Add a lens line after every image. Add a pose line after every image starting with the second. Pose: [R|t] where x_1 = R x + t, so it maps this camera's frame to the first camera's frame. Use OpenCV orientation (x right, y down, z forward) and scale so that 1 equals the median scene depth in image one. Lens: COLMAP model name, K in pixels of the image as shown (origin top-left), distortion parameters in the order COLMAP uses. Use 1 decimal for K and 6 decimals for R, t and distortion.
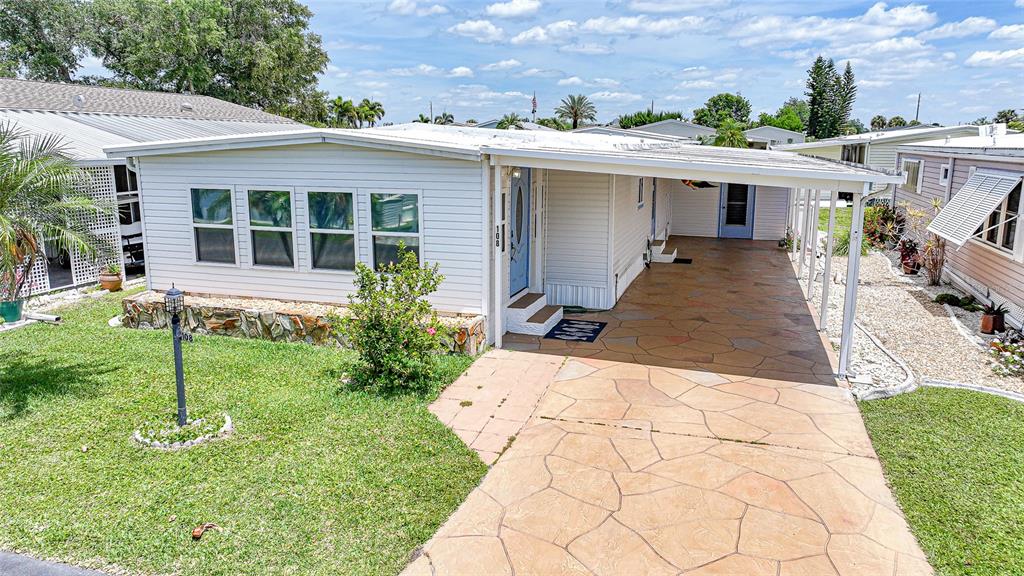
lens RADIAL K [[712.2, 0, 512.0], [0, 712.2, 288.0], [0, 0, 1]] dist [-0.003290, 0.020966]
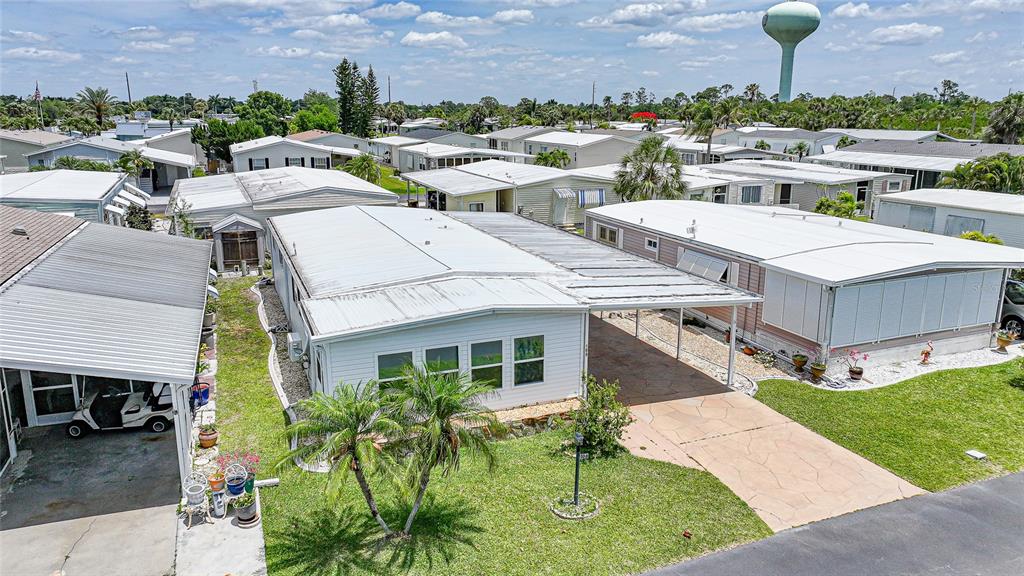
lens RADIAL K [[721.0, 0, 512.0], [0, 721.0, 288.0], [0, 0, 1]] dist [0.005418, 0.004217]
pose [[0.770423, -0.150934, 0.619409, -1.239556], [0.126825, 0.988437, 0.083111, -0.396471], [-0.624791, 0.014525, 0.780657, -0.263015]]
